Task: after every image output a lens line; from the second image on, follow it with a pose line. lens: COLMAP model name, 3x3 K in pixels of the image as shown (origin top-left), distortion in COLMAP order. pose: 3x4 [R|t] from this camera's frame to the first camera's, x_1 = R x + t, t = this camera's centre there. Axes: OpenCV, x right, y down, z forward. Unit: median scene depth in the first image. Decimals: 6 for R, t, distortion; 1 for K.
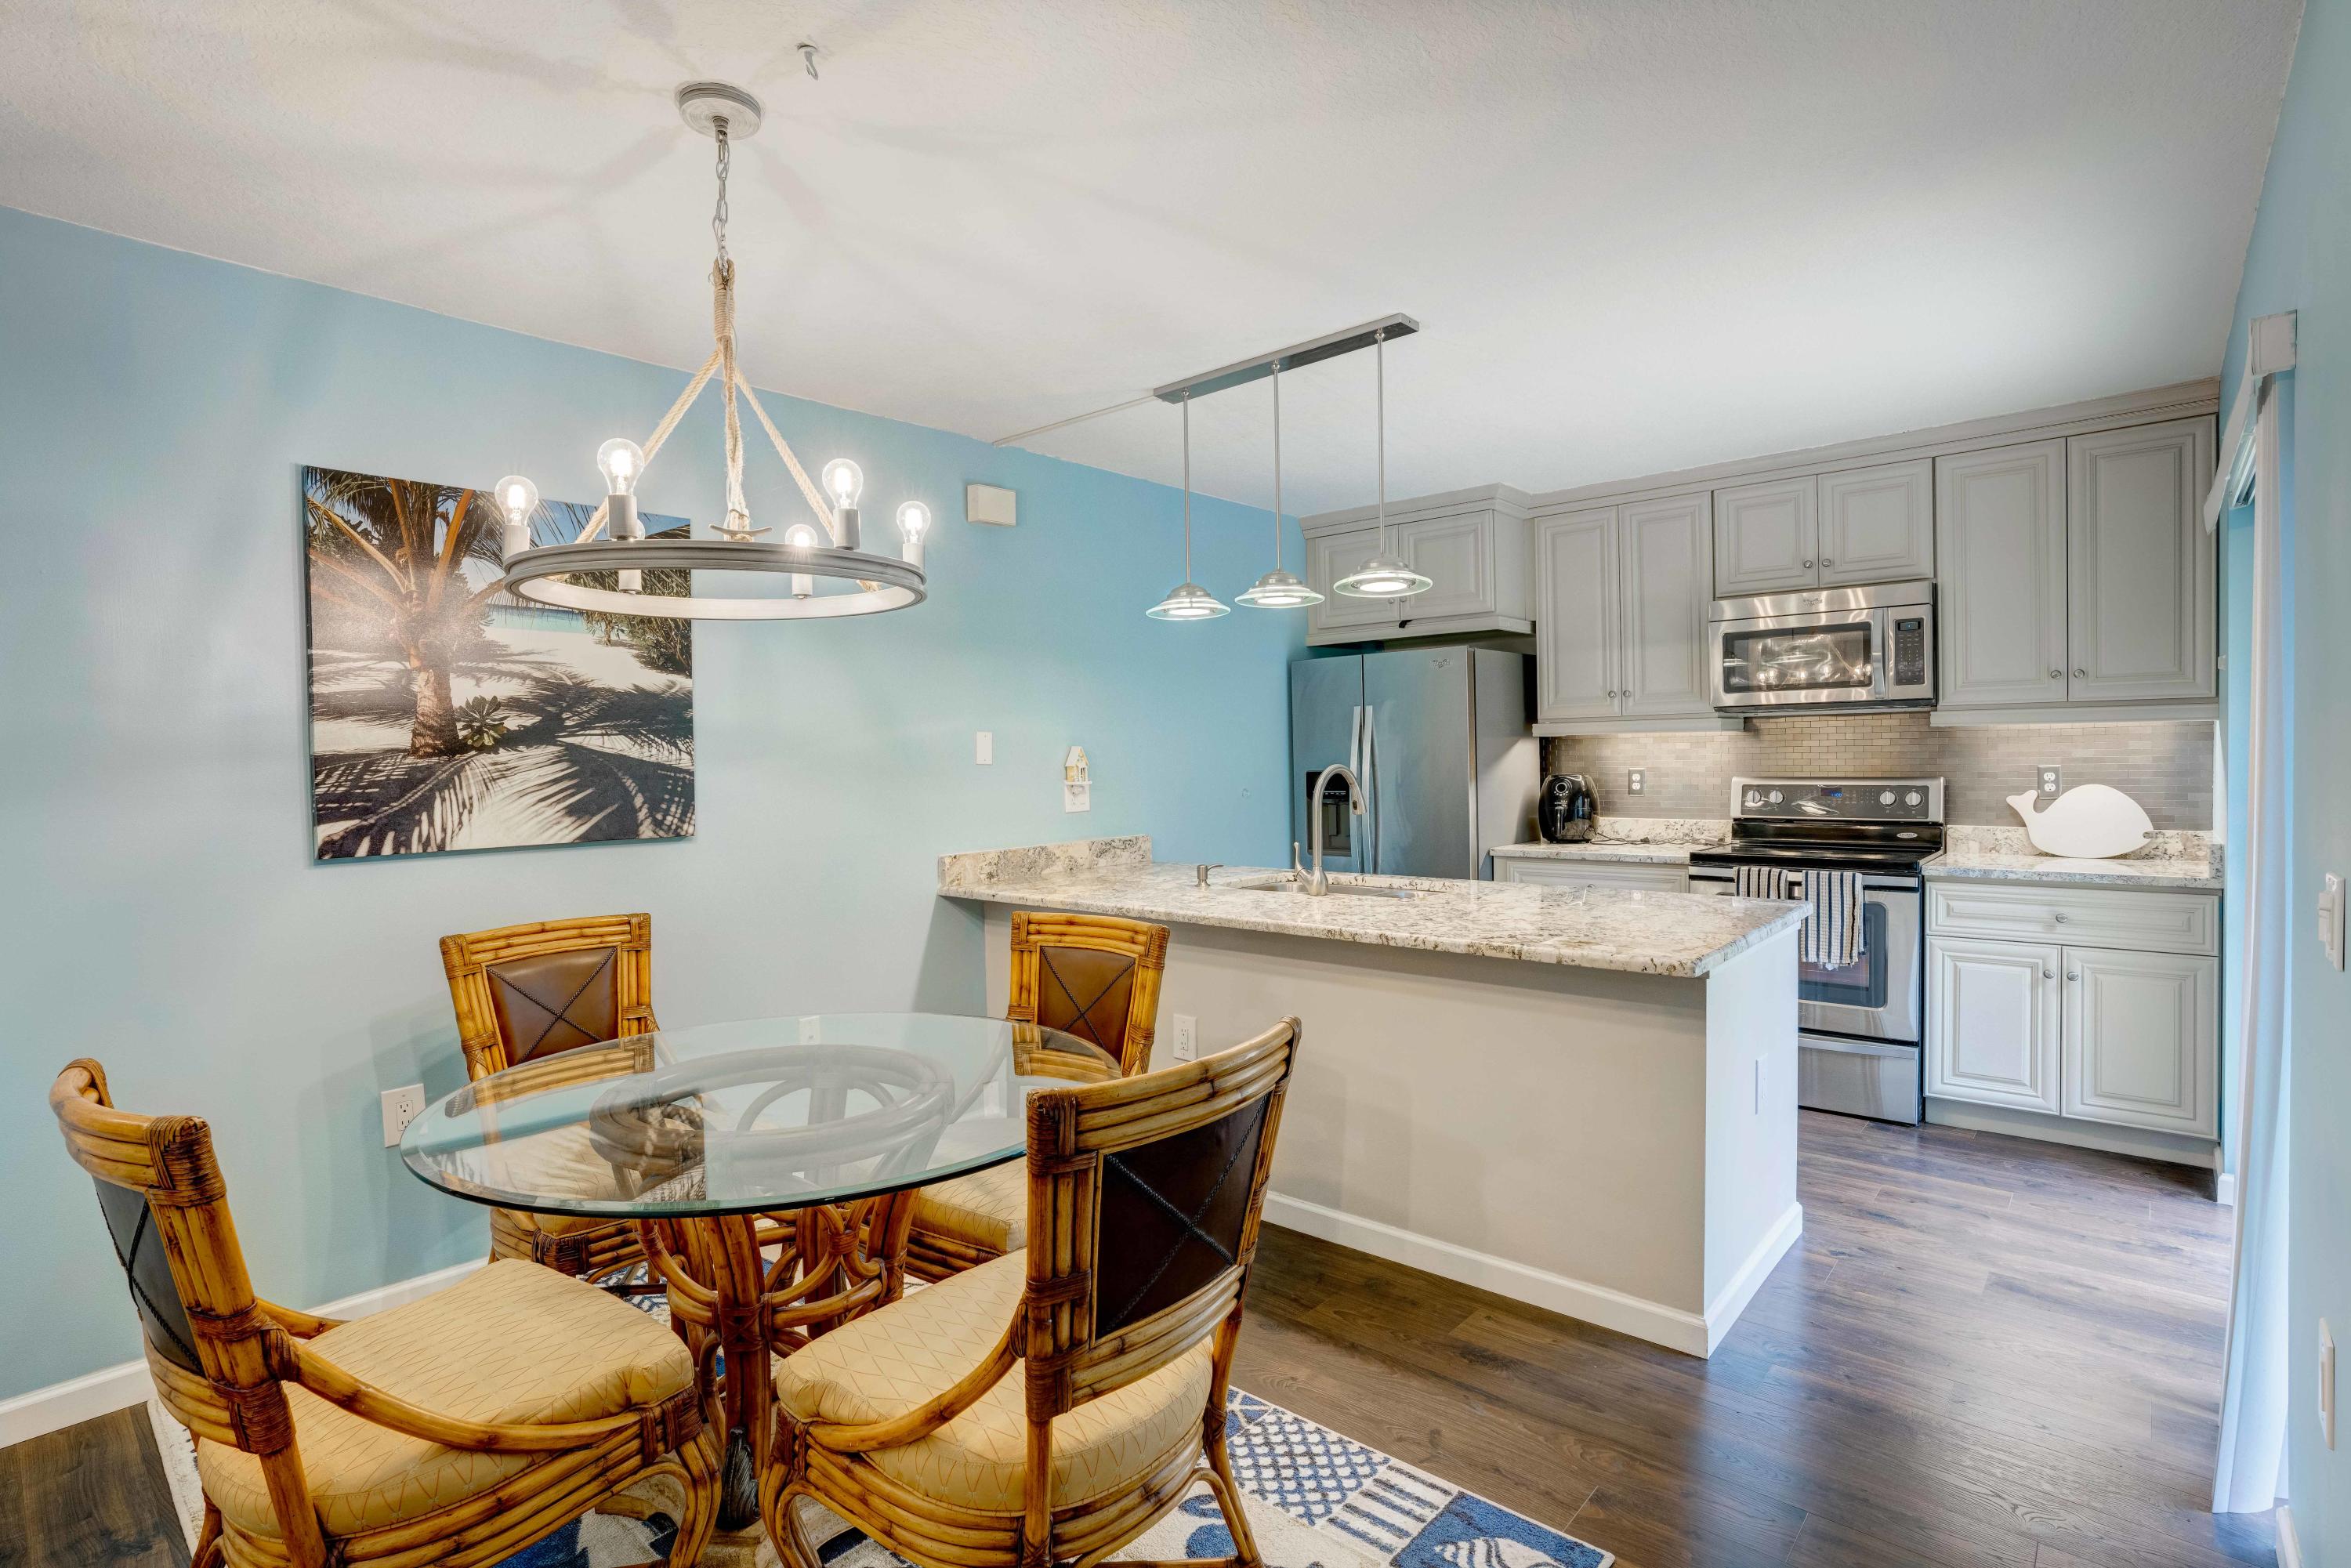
lens RADIAL K [[1142.3, 0, 1175.5], [0, 1142.3, 784.0], [0, 0, 1]] dist [-0.071613, 0.037475]
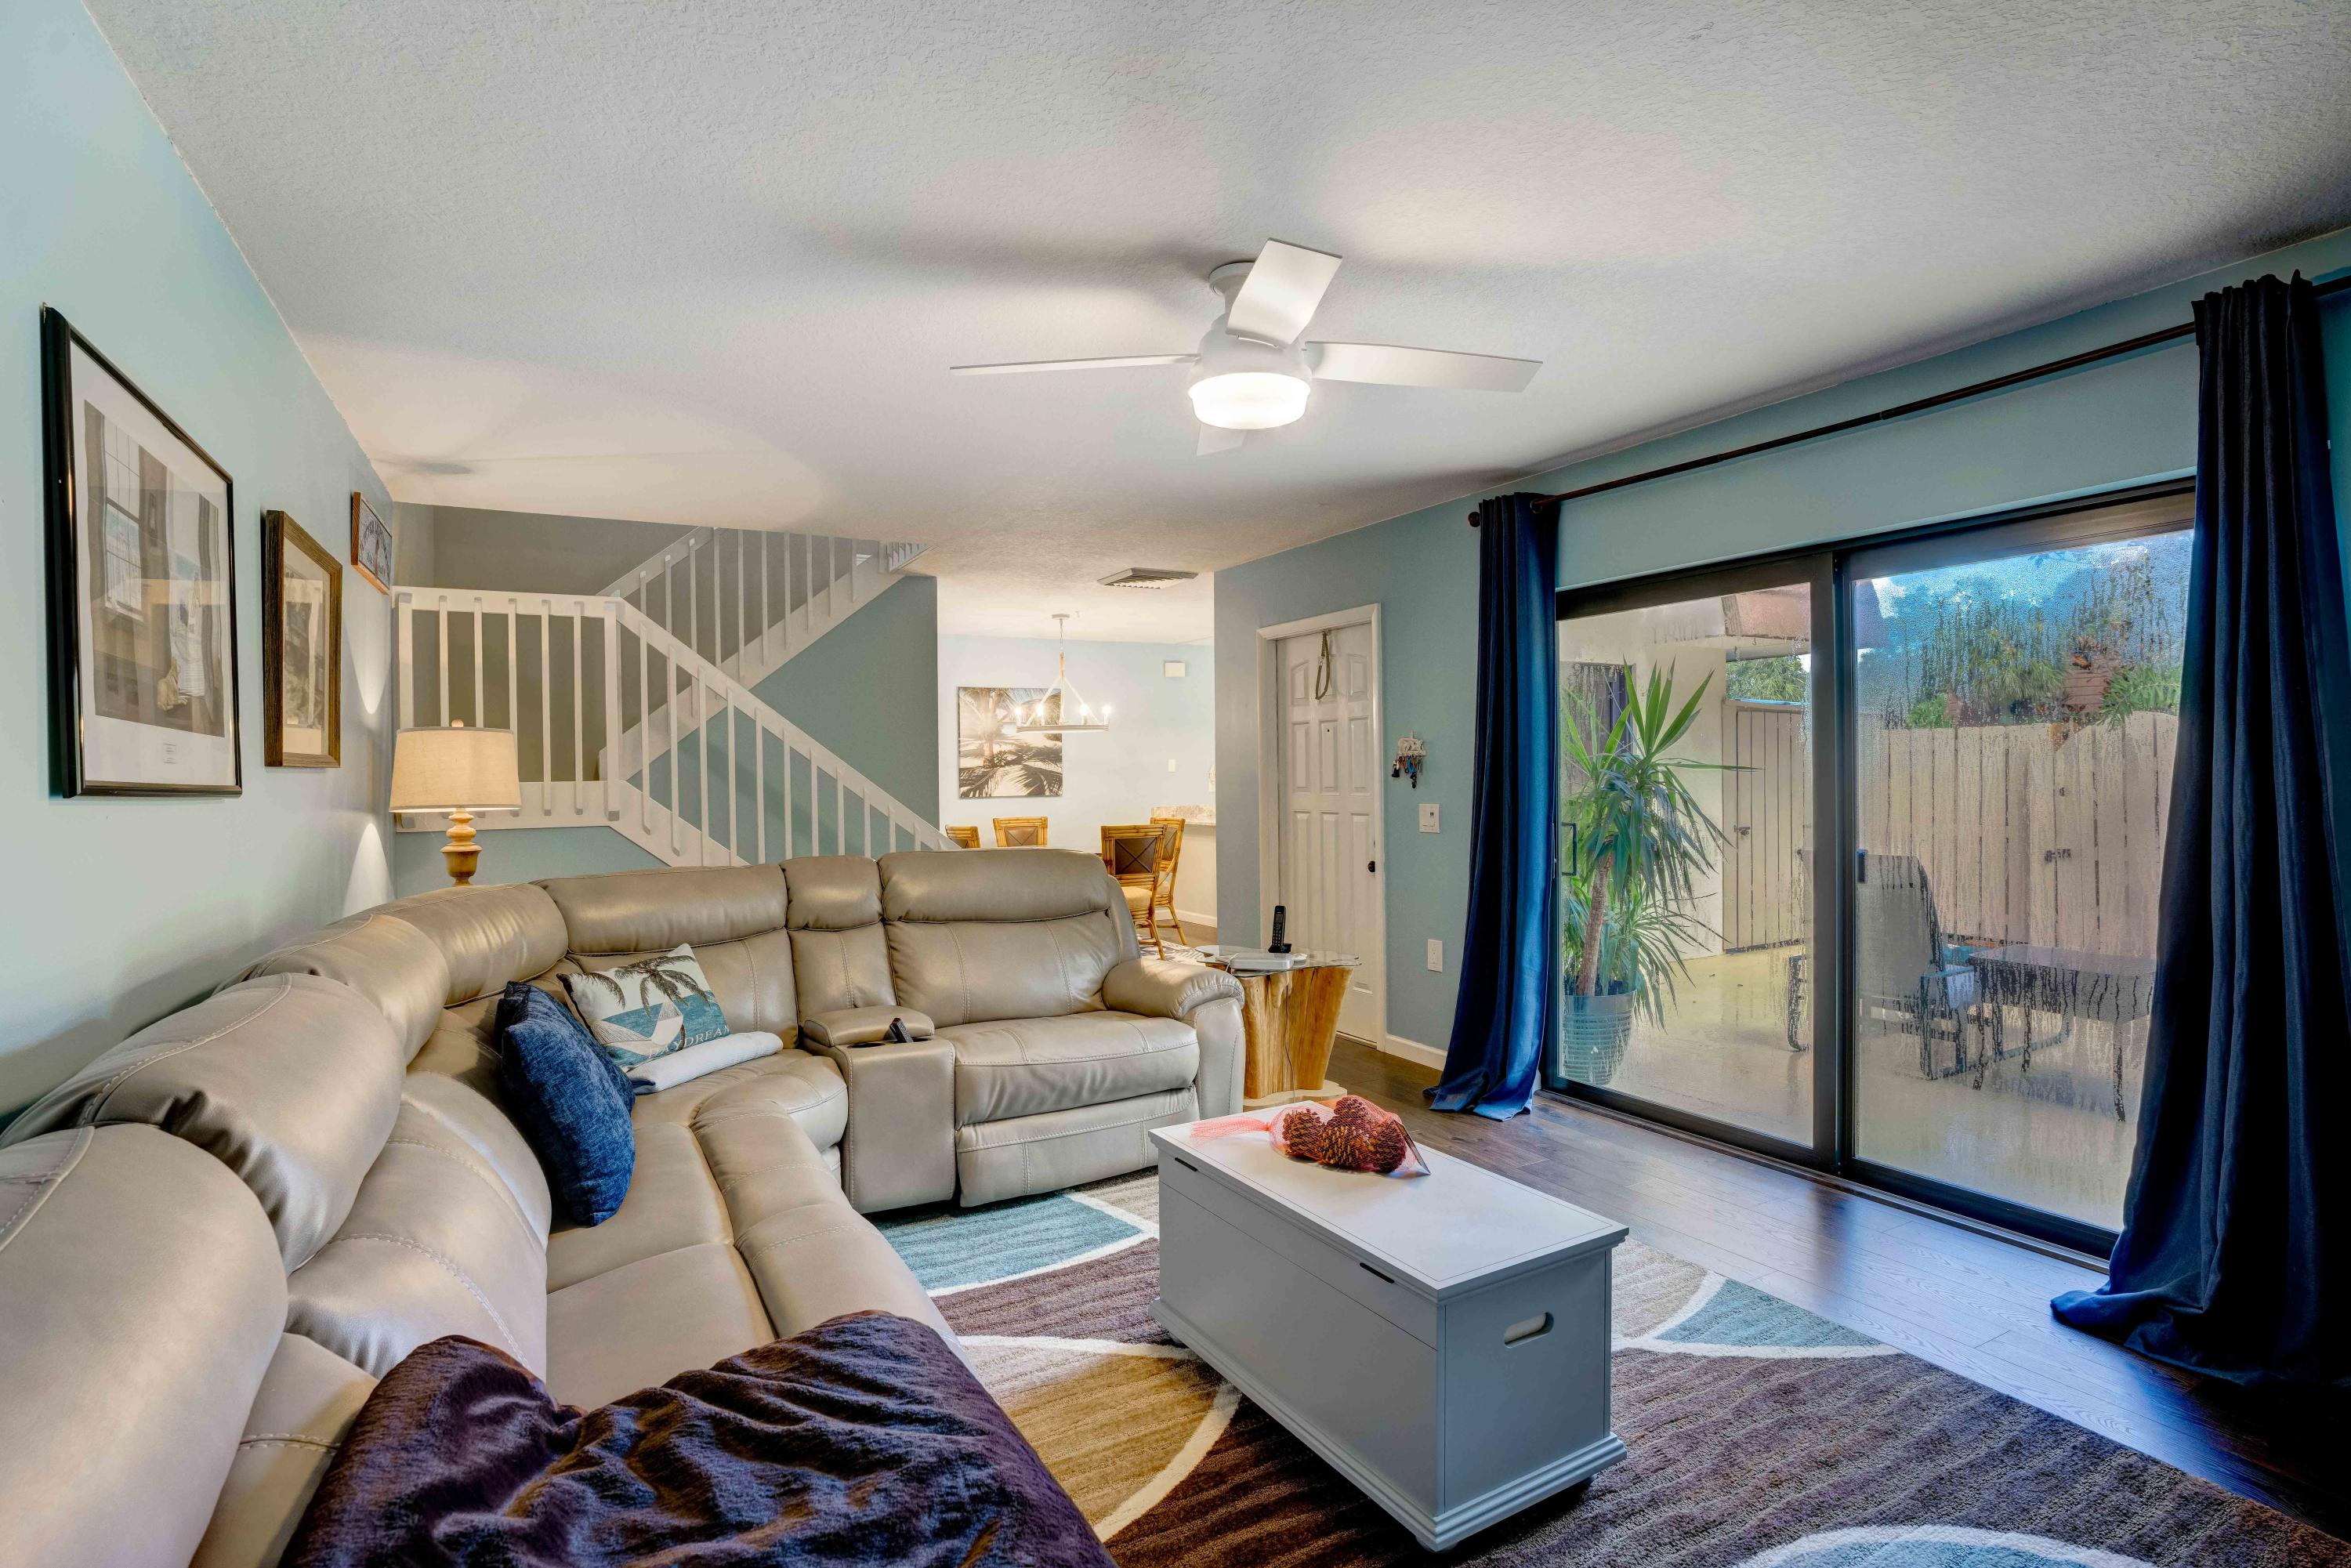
lens RADIAL K [[1142.3, 0, 1175.5], [0, 1142.3, 784.0], [0, 0, 1]] dist [-0.071613, 0.037475]
pose [[0.943074, 0.004456, -0.332552, 0.871710], [-0.008029, 0.999924, -0.009373, 0.043199], [0.332485, 0.011509, 0.943038, -1.772660]]
